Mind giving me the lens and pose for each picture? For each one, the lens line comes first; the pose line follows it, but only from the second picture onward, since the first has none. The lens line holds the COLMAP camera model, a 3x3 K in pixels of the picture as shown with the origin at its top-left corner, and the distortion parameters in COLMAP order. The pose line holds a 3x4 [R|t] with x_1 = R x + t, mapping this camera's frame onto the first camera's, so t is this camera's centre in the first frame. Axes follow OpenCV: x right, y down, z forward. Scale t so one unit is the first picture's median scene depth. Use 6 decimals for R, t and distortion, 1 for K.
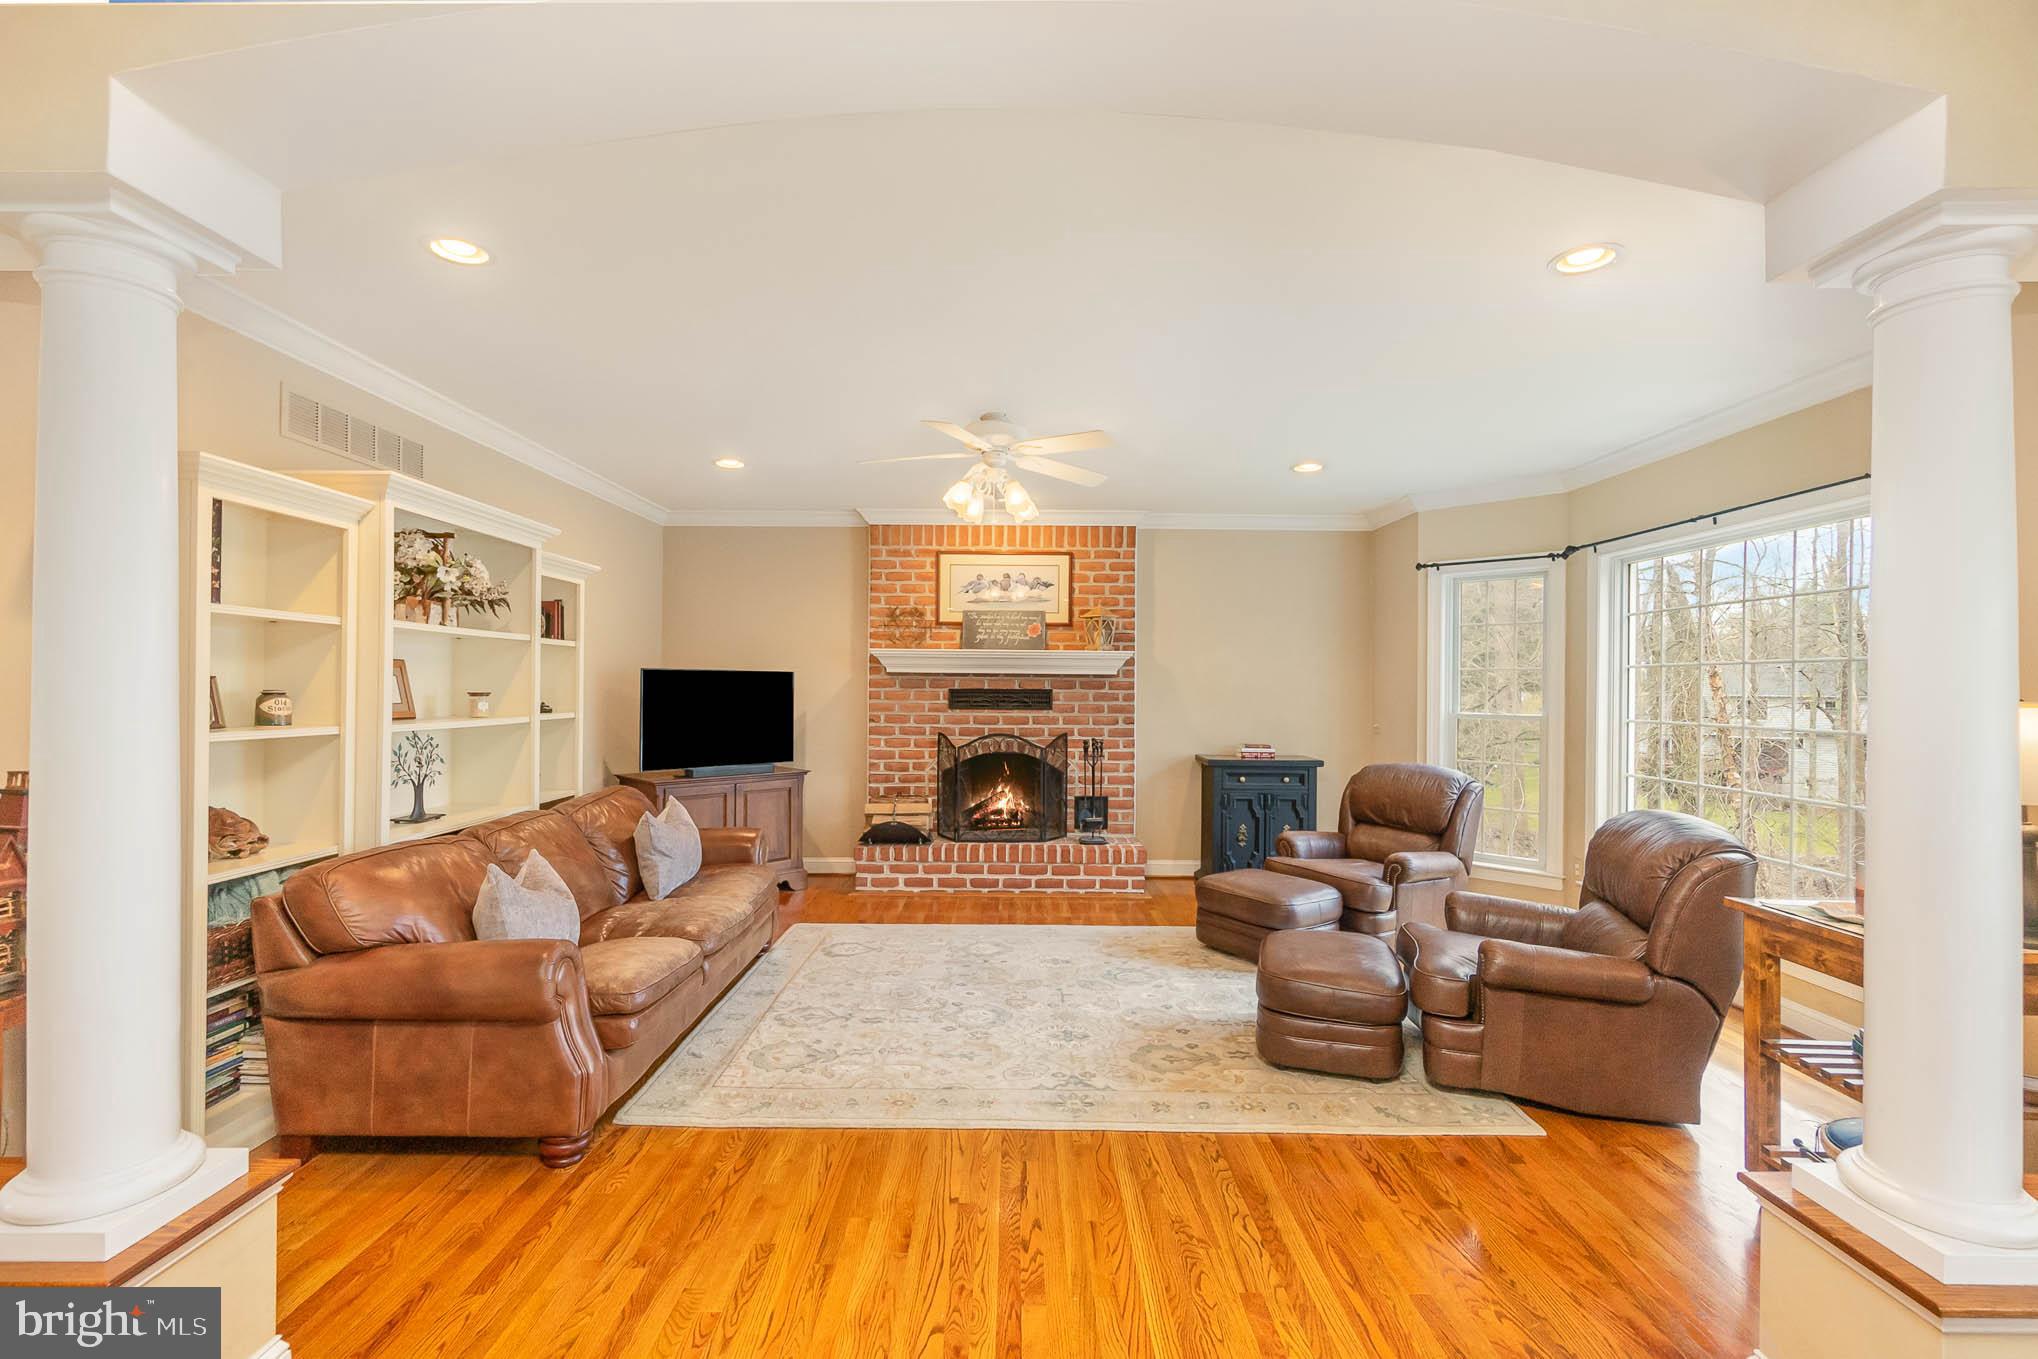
lens RADIAL K [[887.5, 0, 1015.0], [0, 887.5, 687.9], [0, 0, 1]] dist [-0.001592, 0.000418]
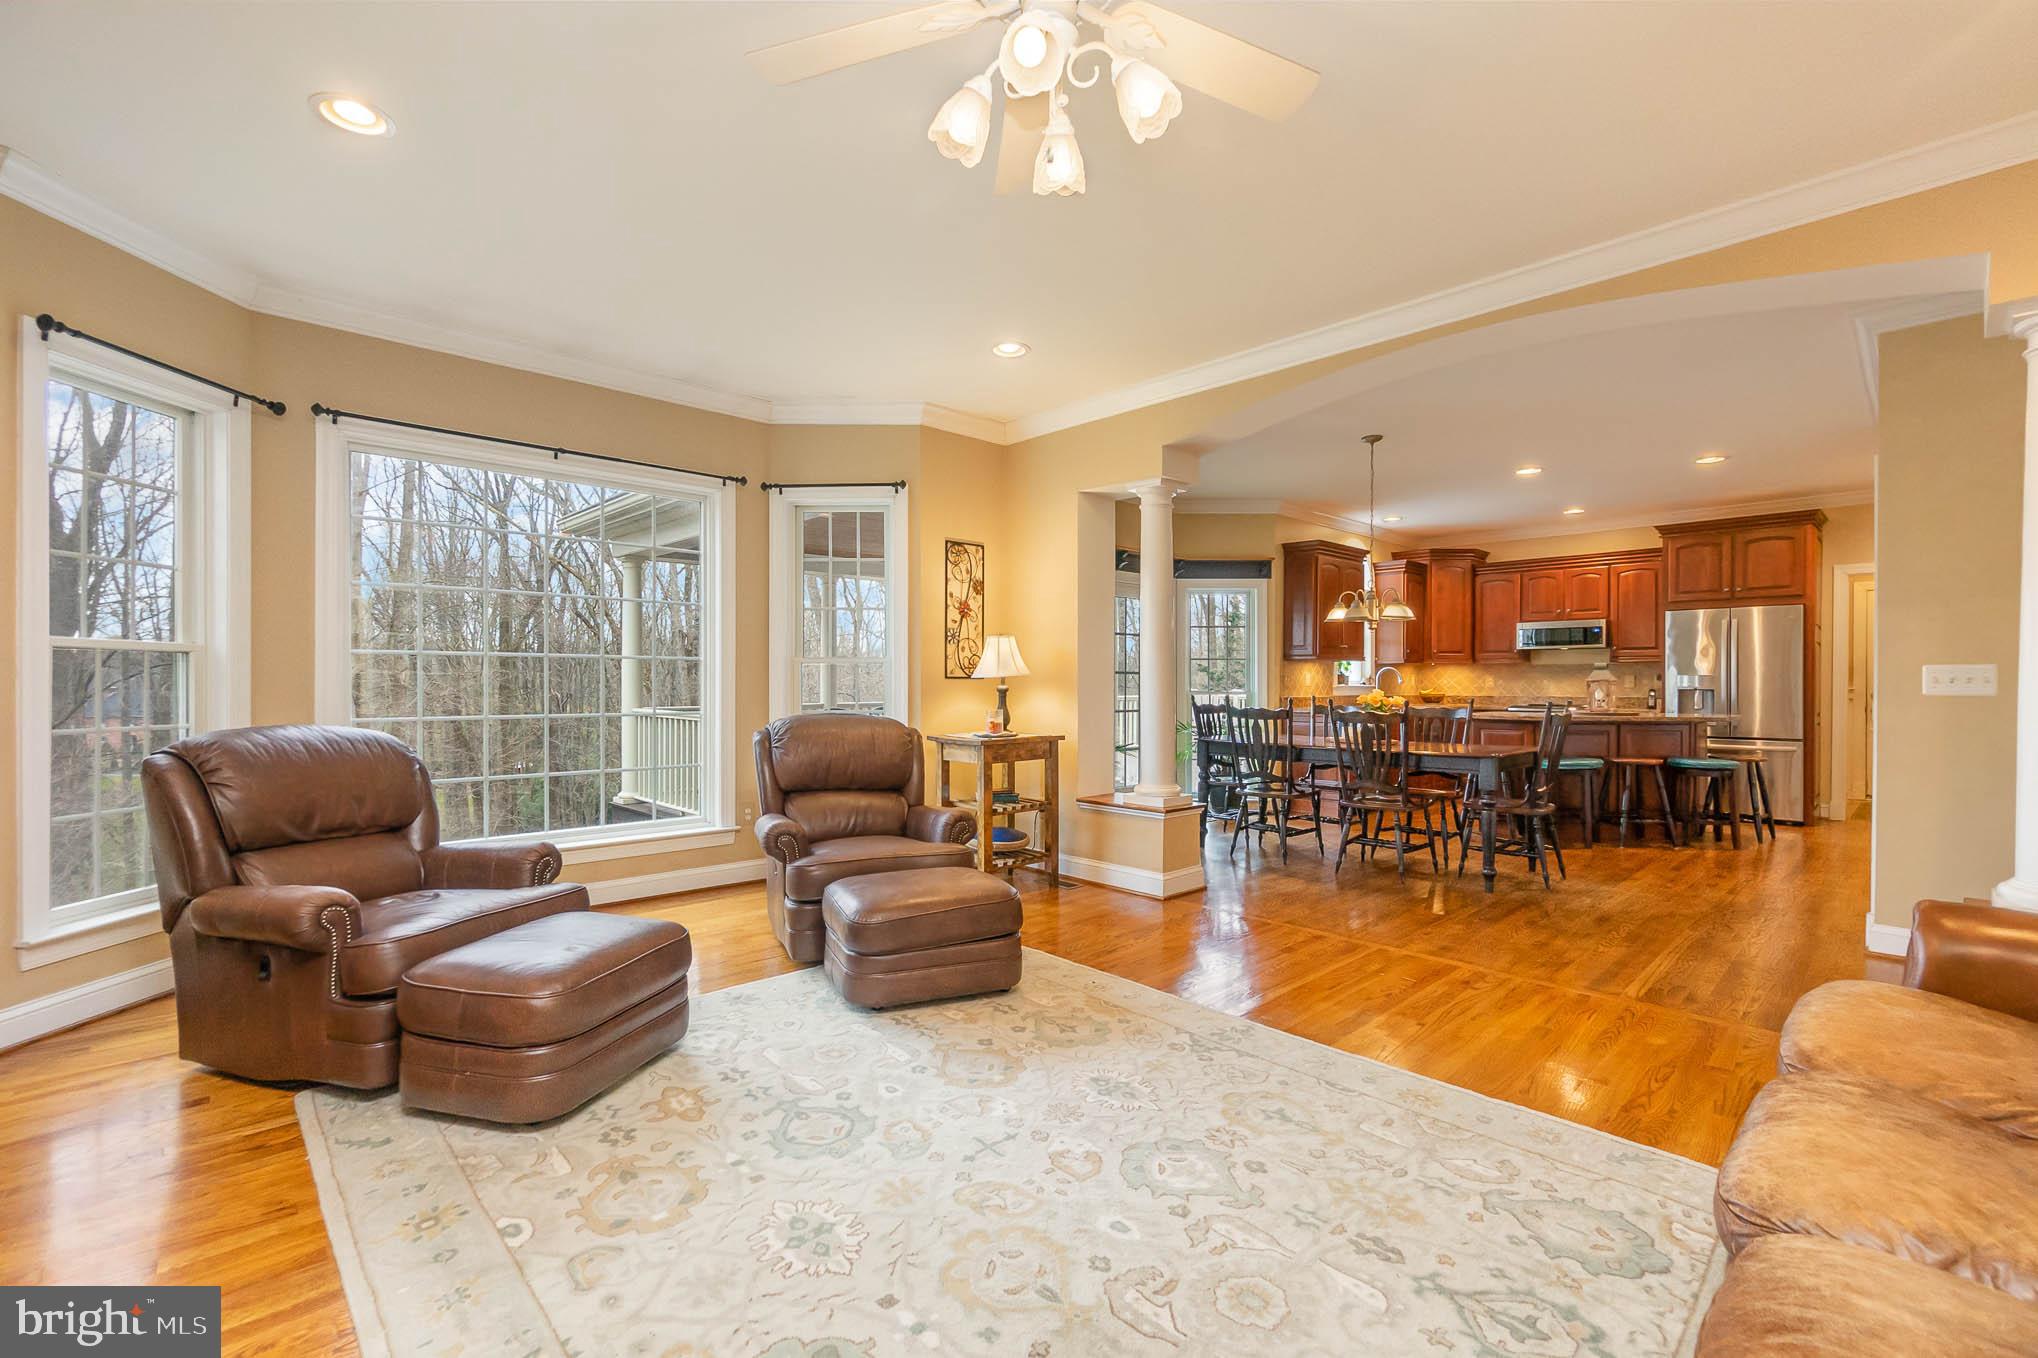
lens RADIAL K [[887.5, 0, 1016.0], [0, 887.5, 680.5], [0, 0, 1]] dist [-0.001592, 0.000418]
pose [[-0.689830, -0.008345, 0.723924, -0.387947], [-0.007695, 0.999962, 0.004195, 0.074523], [-0.723931, -0.002676, -0.689867, 1.549136]]
